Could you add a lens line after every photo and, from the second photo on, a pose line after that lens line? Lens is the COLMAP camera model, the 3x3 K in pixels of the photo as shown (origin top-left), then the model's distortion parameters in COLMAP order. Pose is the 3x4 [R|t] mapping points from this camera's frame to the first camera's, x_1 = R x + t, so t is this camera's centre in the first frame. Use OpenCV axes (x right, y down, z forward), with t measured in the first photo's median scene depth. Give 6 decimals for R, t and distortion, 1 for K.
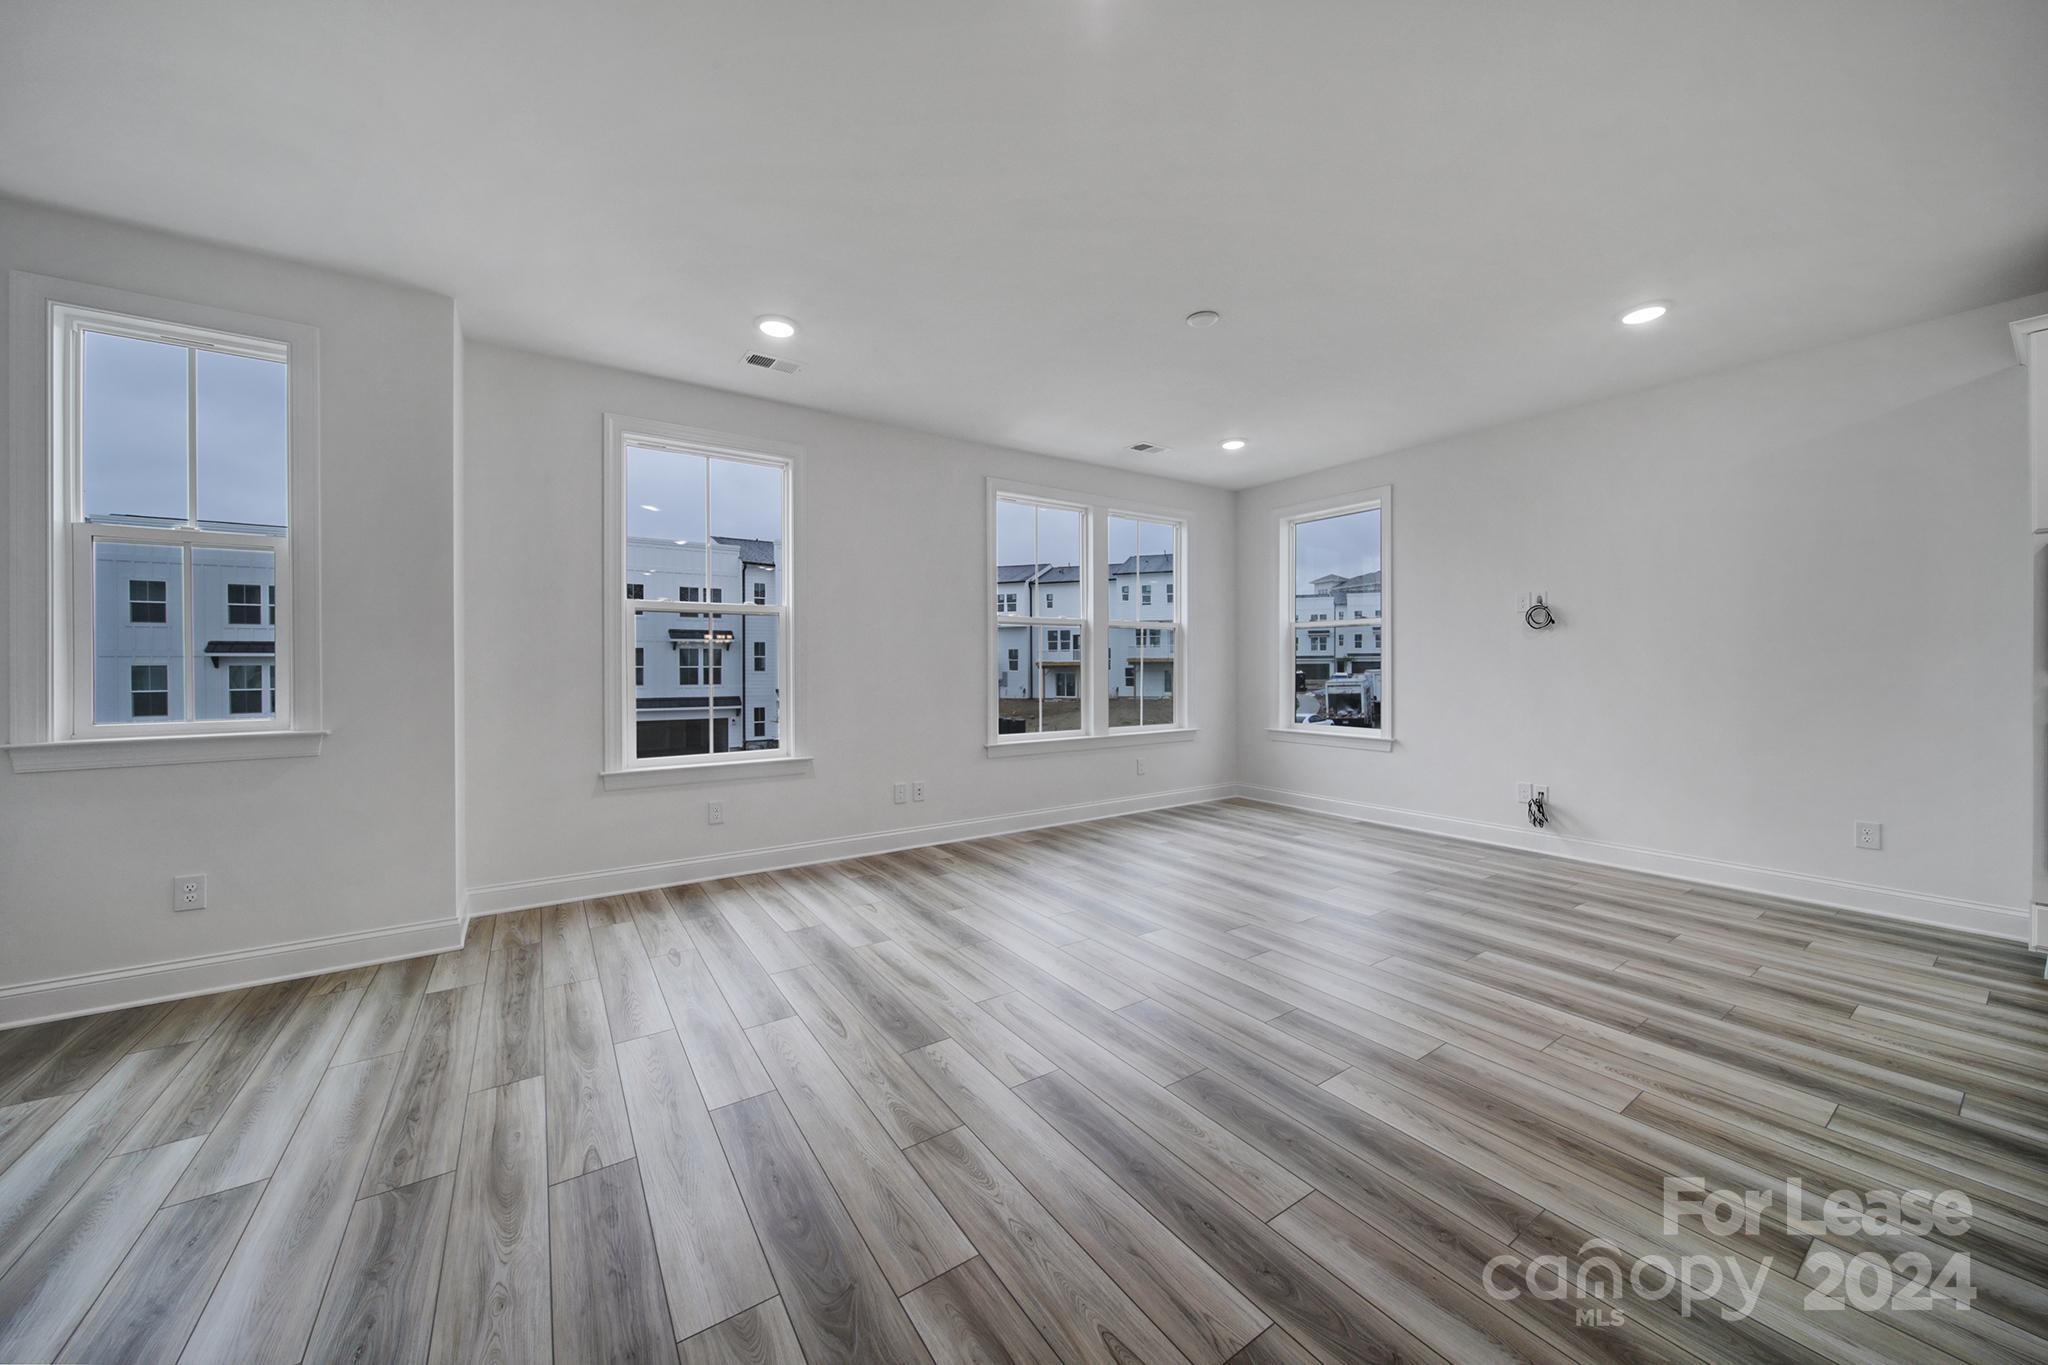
lens RADIAL K [[719.2, 0, 1007.5], [0, 719.2, 677.8], [0, 0, 1]] dist [-0.002807, -0.000815]
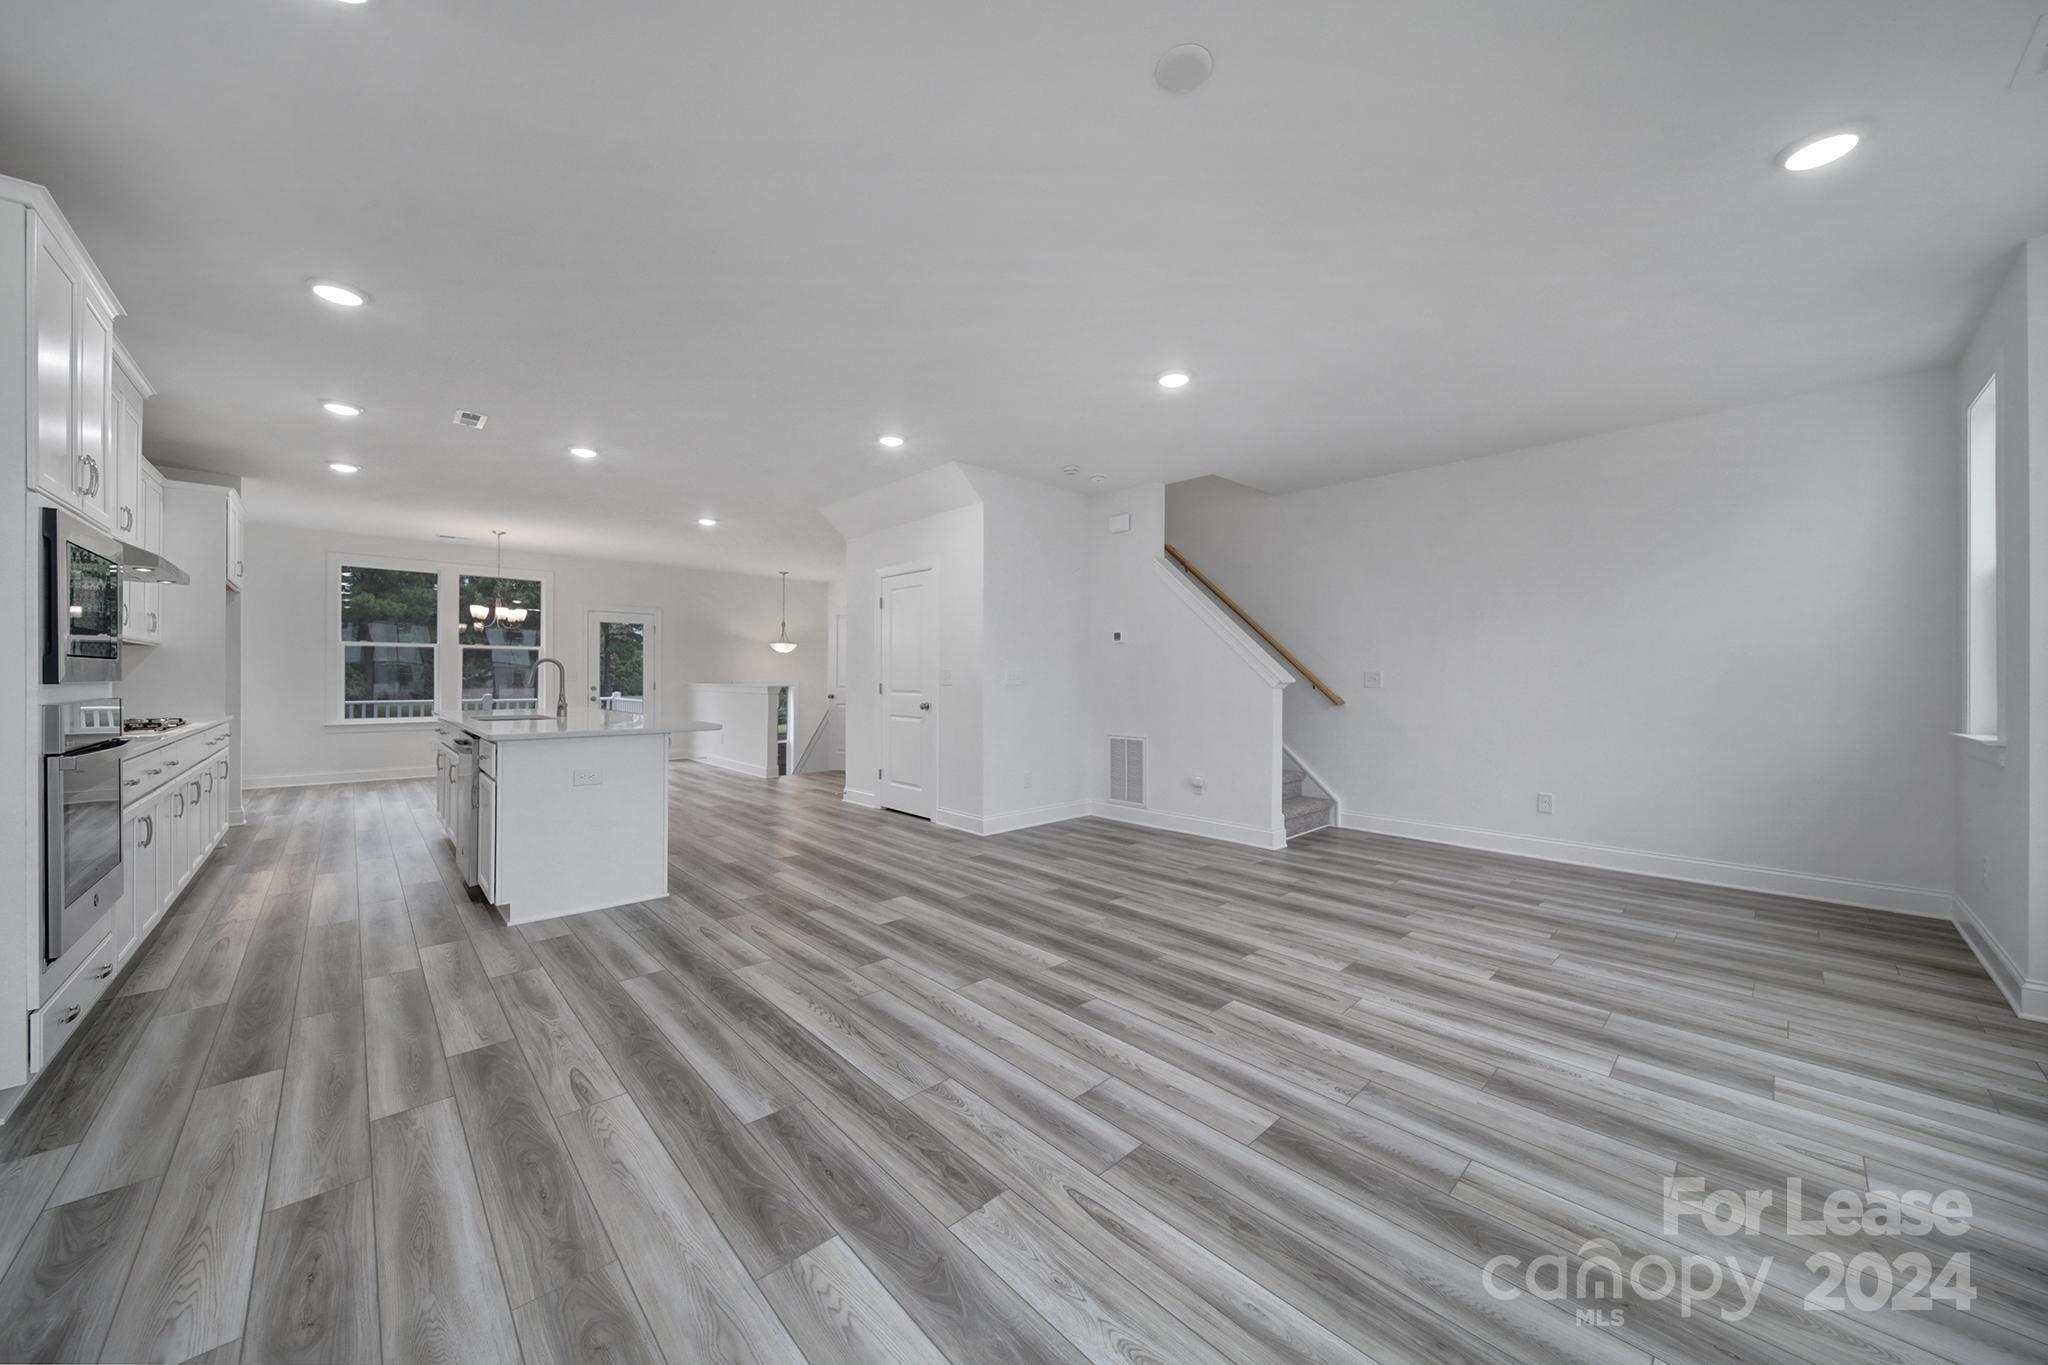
lens RADIAL K [[719.2, 0, 1023.8], [0, 719.2, 675.6], [0, 0, 1]] dist [-0.002807, -0.000815]
pose [[-0.984373, 0.000084, -0.176094, 0.585483], [-0.002395, 0.999901, 0.013865, -0.028081], [0.176077, 0.014070, -0.984276, 1.819319]]
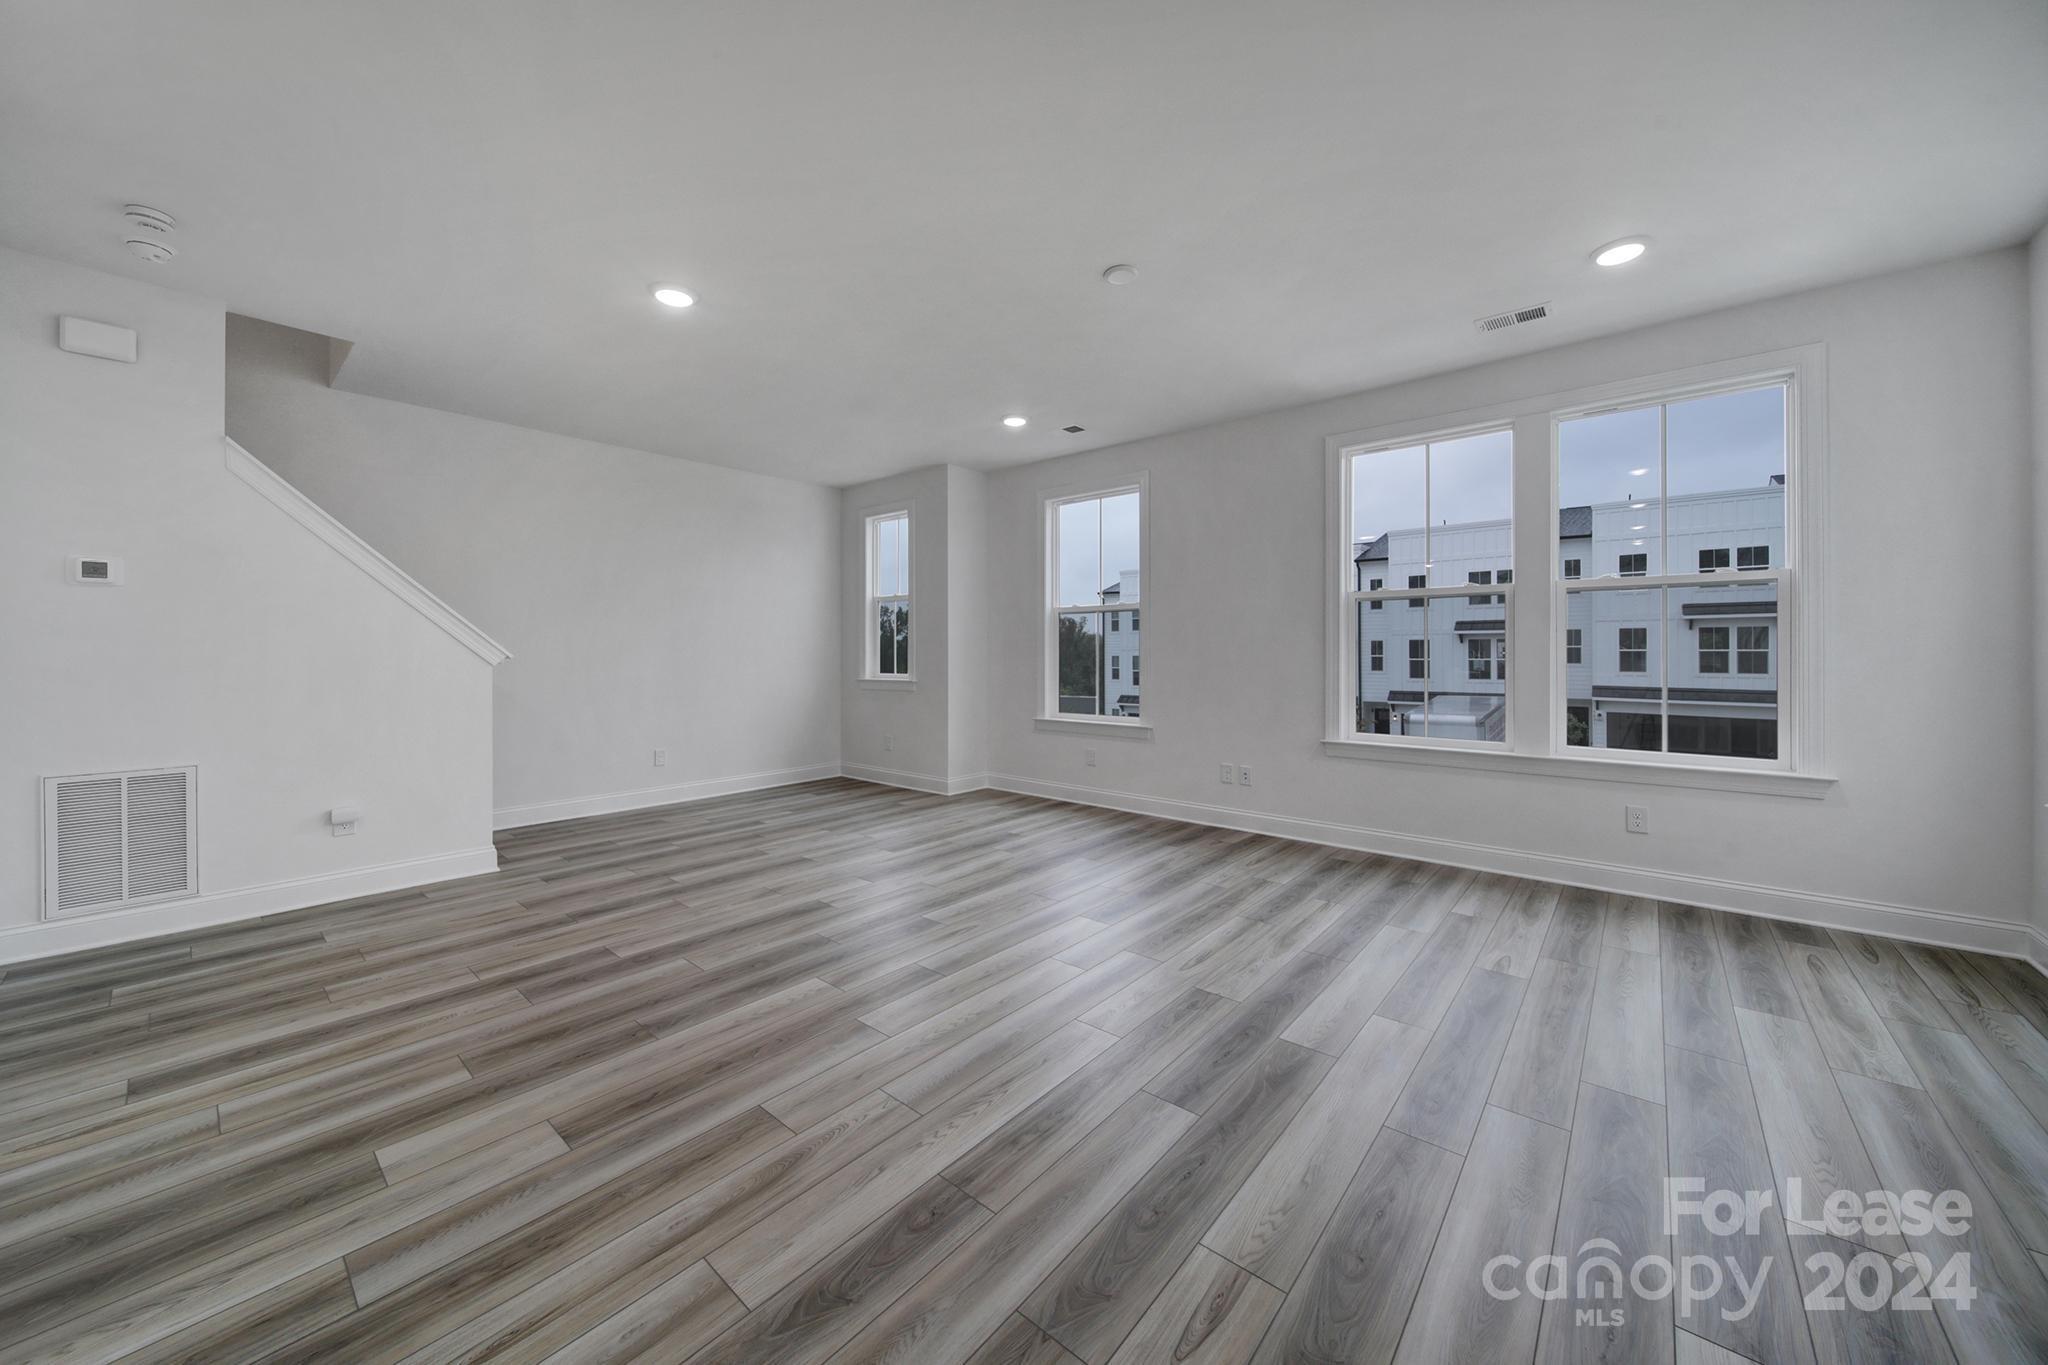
lens RADIAL K [[719.2, 0, 1028.4], [0, 719.2, 654.3], [0, 0, 1]] dist [-0.002807, -0.000815]
pose [[0.280449, 0.005867, -0.959851, 1.327016], [-0.014945, 0.999887, 0.001745, -0.014711], [0.959753, 0.013855, 0.280505, 0.744941]]
